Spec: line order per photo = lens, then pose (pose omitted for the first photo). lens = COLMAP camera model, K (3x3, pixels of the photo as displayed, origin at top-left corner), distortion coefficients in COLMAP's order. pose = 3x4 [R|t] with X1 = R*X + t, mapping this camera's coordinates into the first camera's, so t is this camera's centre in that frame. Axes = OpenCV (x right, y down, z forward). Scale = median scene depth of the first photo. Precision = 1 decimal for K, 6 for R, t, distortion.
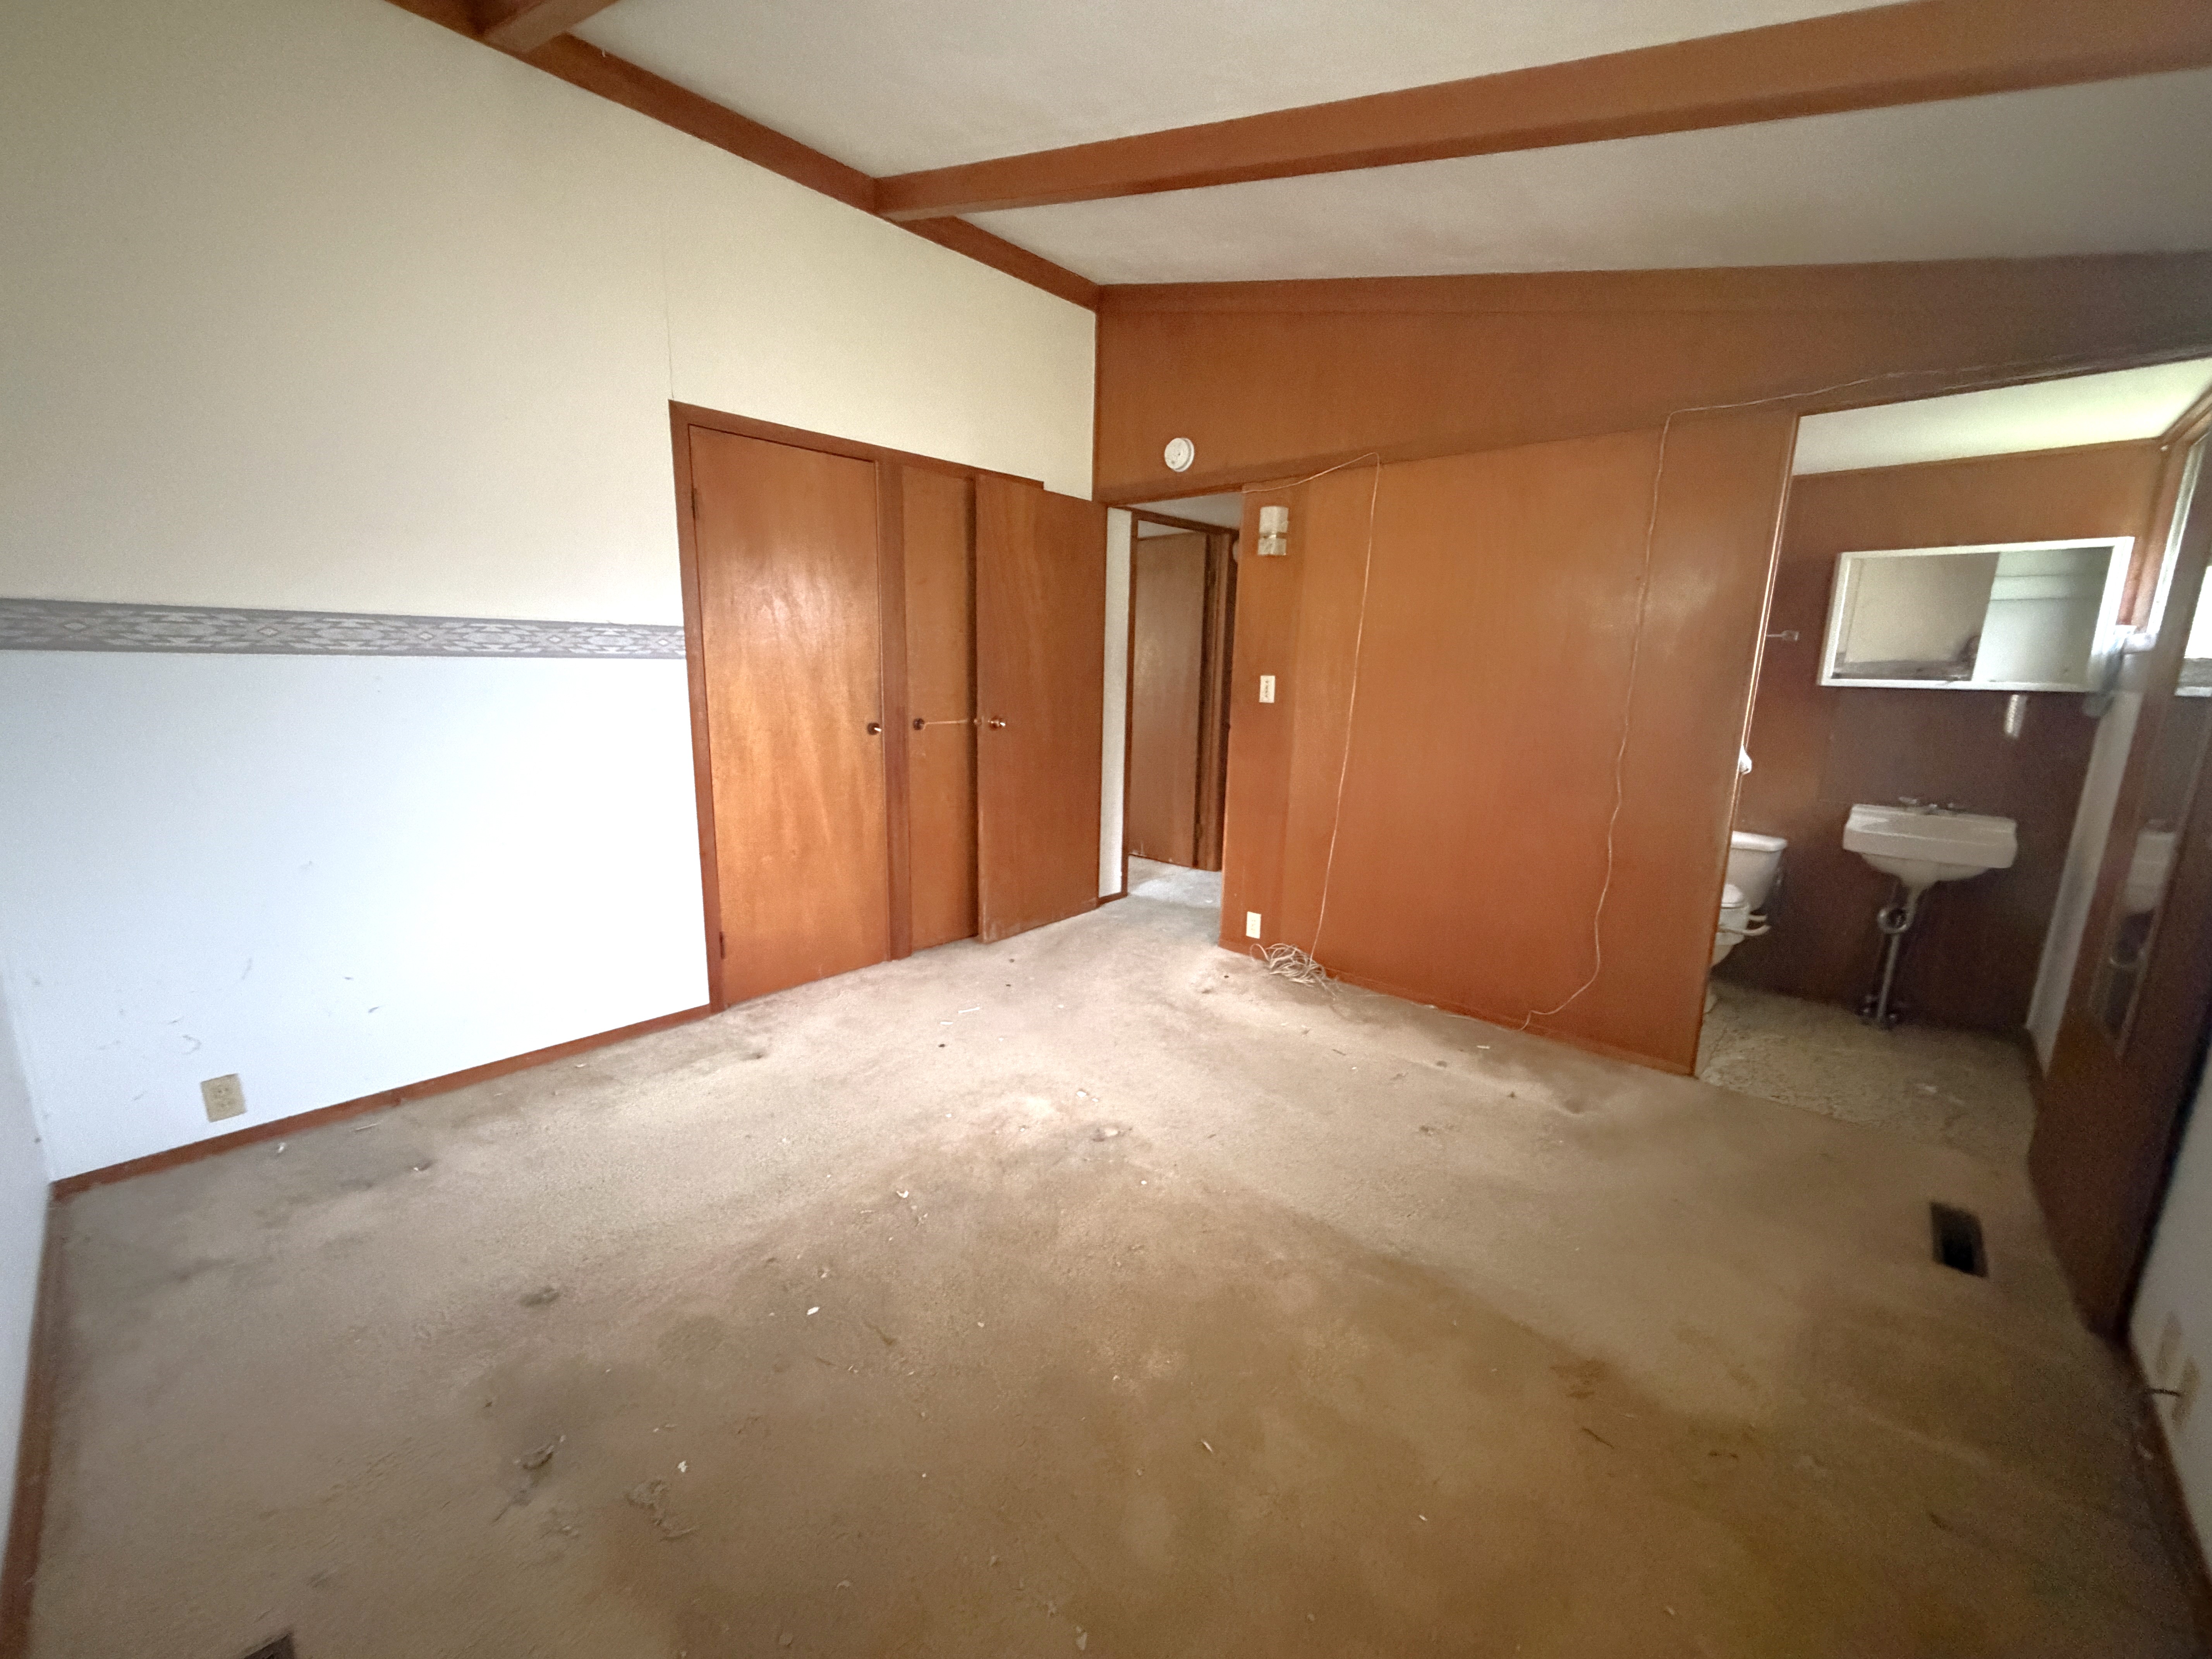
lens RADIAL K [[882.0, 0, 1098.9], [0, 882.0, 828.6], [0, 0, 1]] dist [-0.000139, -0.000217]
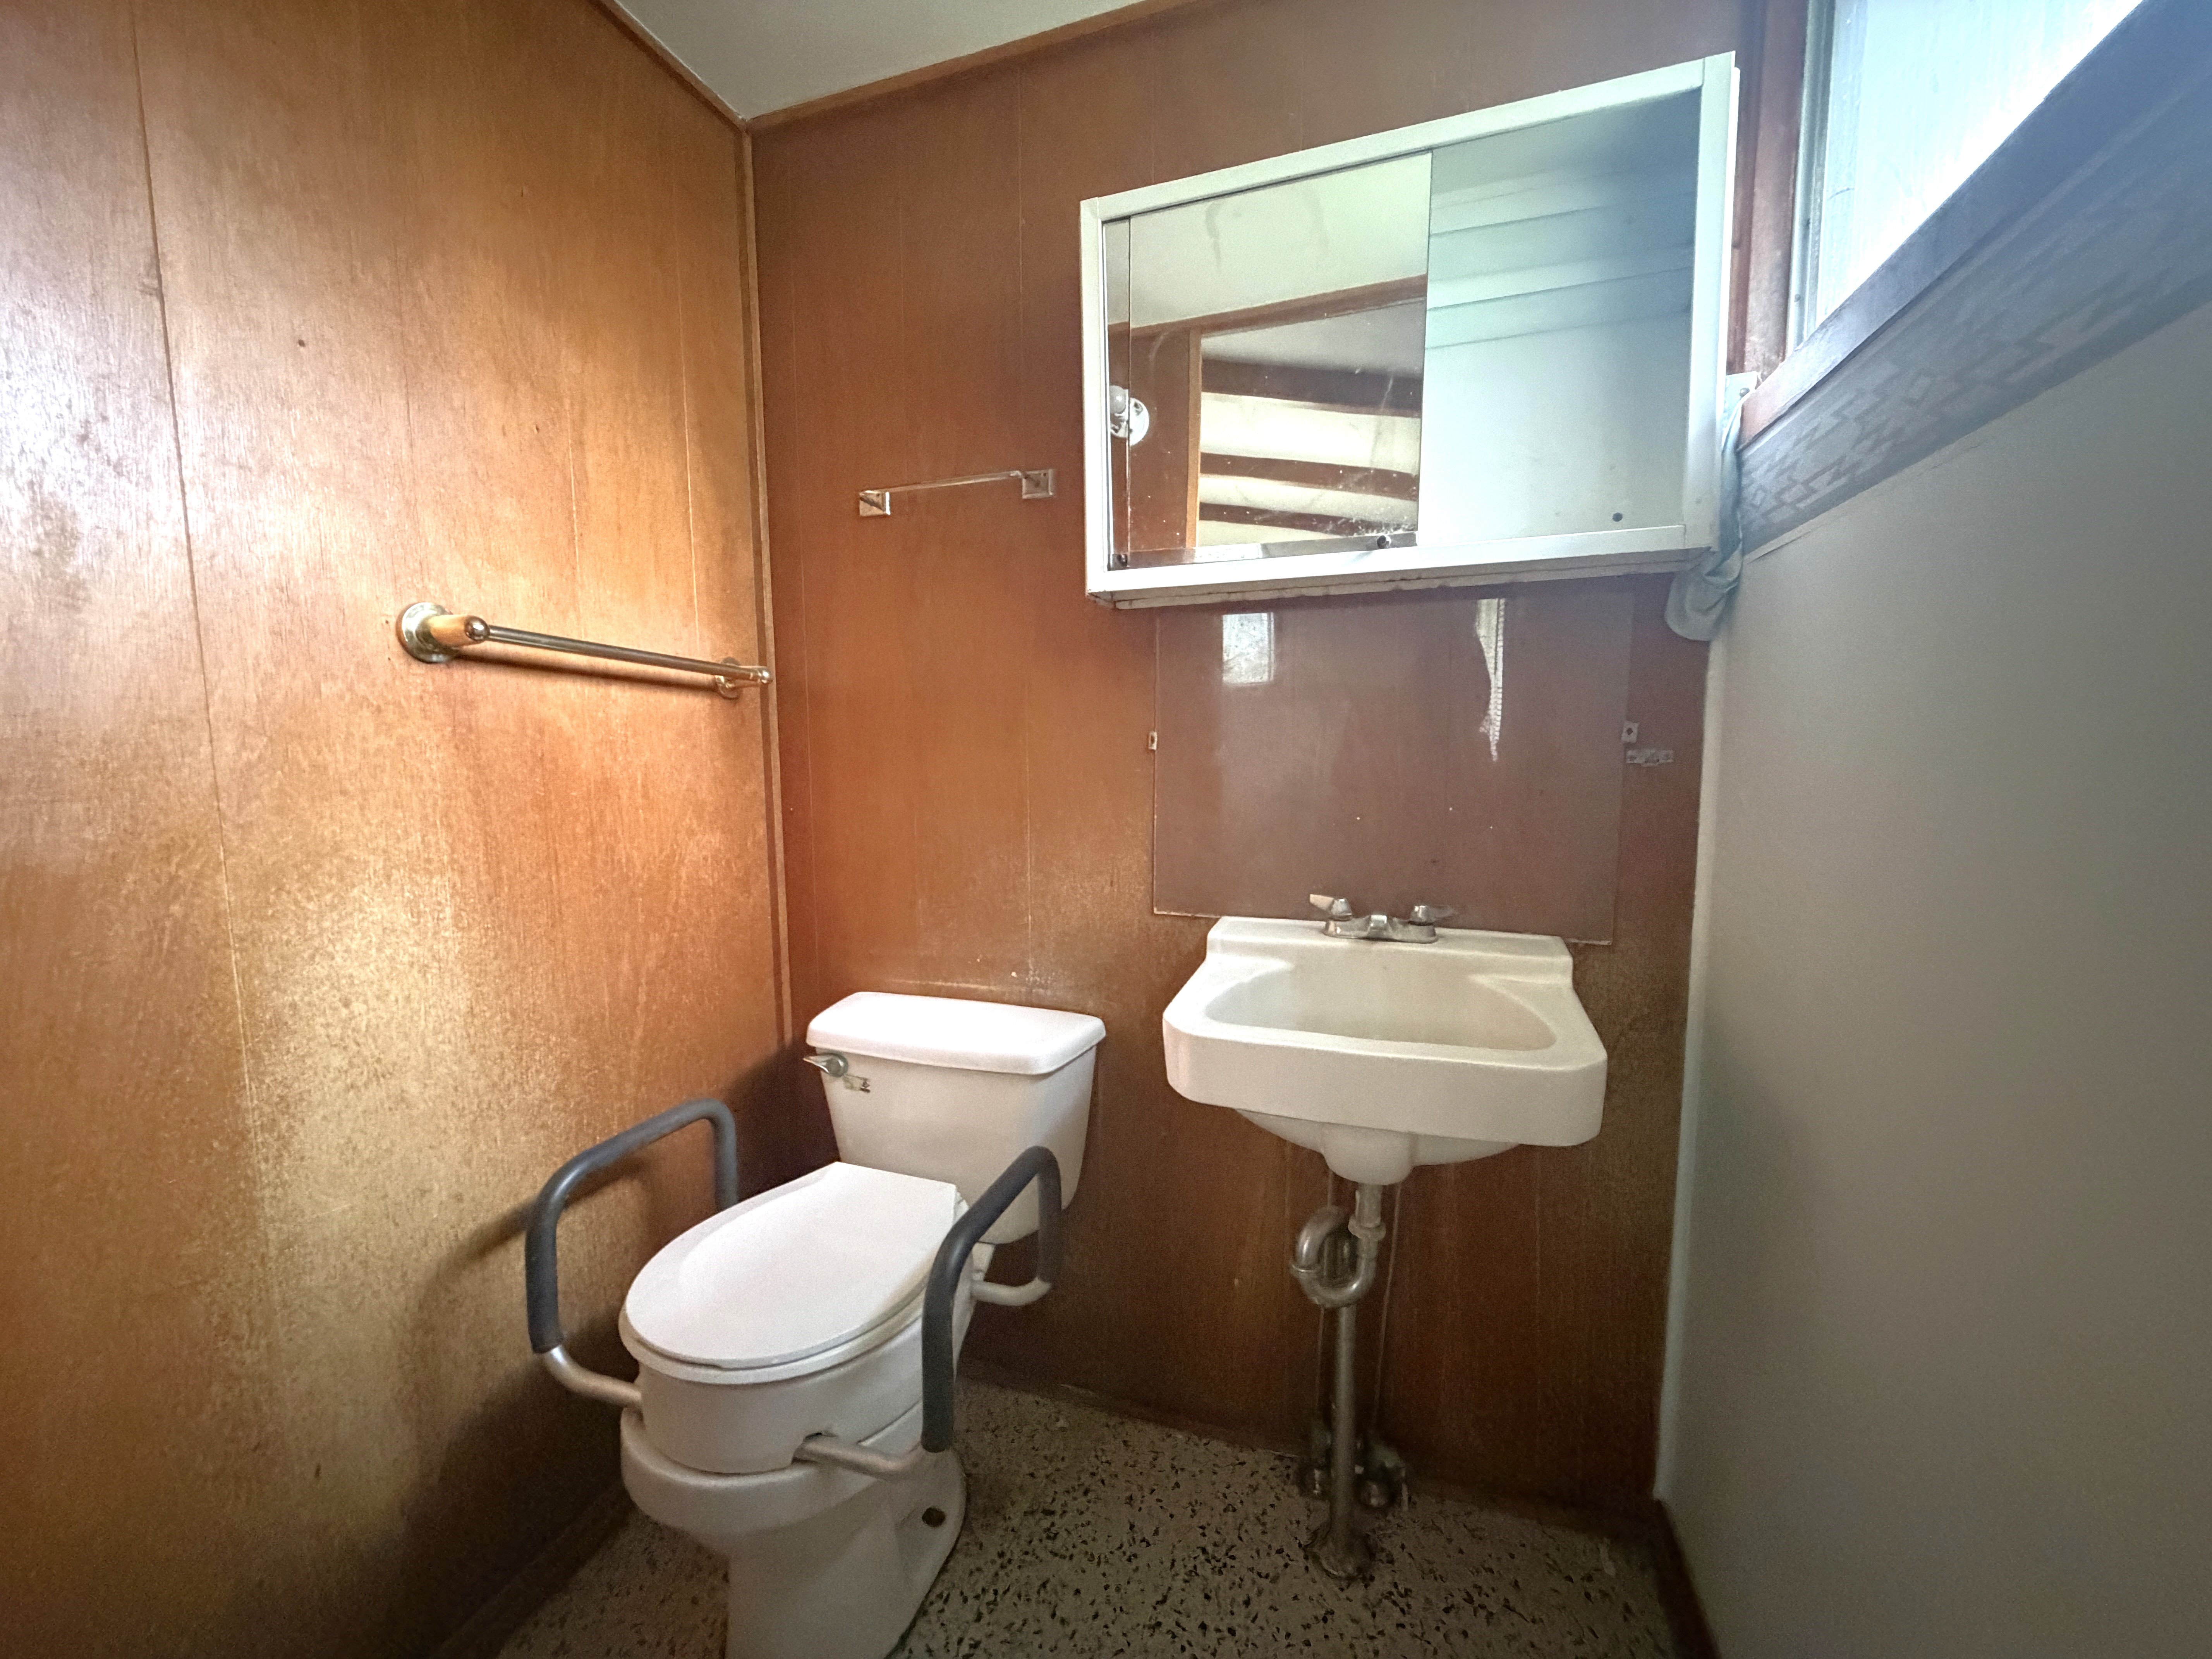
lens RADIAL K [[882.0, 0, 1098.9], [0, 882.0, 828.6], [0, 0, 1]] dist [-0.000139, -0.000217]
pose [[0.910839, -0.069158, 0.406928, 0.702204], [0.104552, 0.992369, -0.065367, -0.049818], [-0.399302, 0.102084, 0.911119, 0.719773]]
